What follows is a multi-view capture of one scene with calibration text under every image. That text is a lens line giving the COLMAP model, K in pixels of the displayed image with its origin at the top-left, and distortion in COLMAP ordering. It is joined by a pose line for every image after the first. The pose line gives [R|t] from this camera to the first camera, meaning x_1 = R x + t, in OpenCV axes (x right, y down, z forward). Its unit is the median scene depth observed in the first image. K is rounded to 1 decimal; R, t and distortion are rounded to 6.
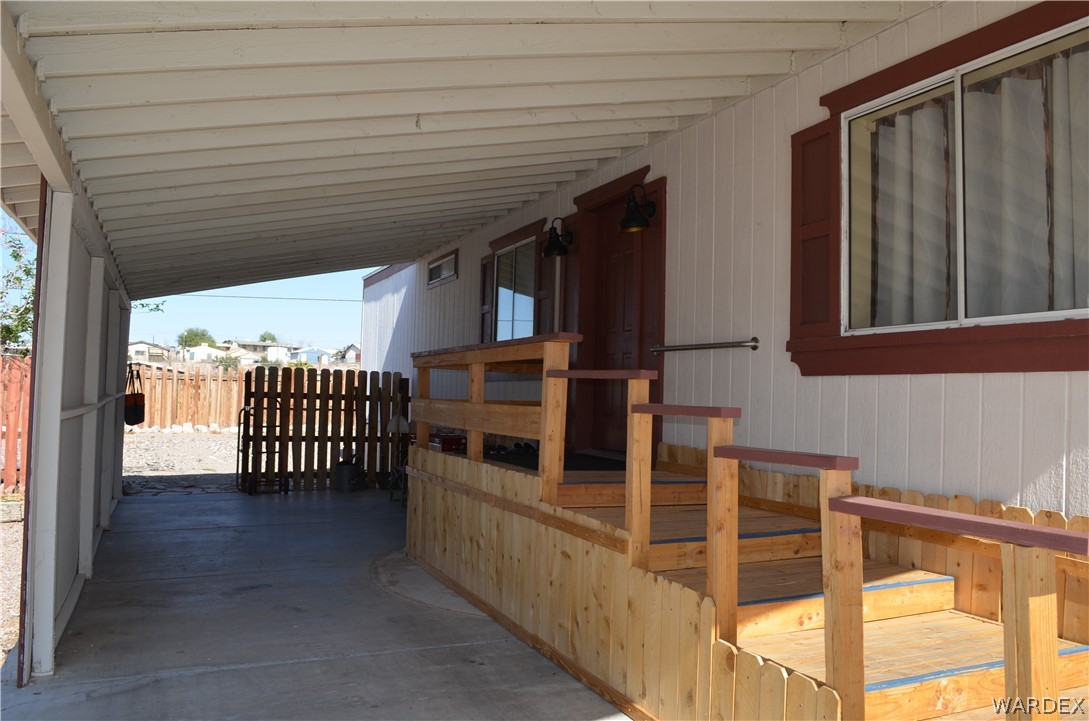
lens RADIAL K [[865.5, 0, 544.5], [0, 865.5, 360.5], [0, 0, 1]] dist [-0.096407, -0.001387]
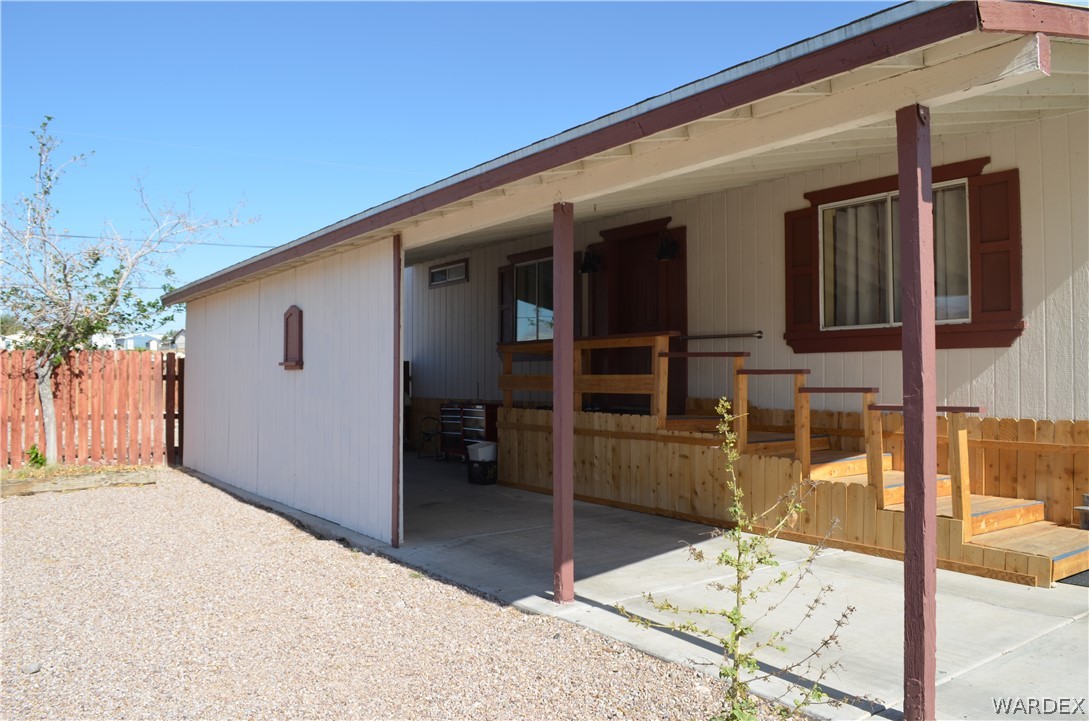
lens RADIAL K [[865.5, 0, 544.5], [0, 865.5, 360.5], [0, 0, 1]] dist [-0.096407, -0.001387]
pose [[0.979944, -0.021413, 0.198121, -0.549401], [0.016762, 0.999544, 0.025123, -0.019944], [-0.198569, -0.021298, 0.979856, -0.618952]]
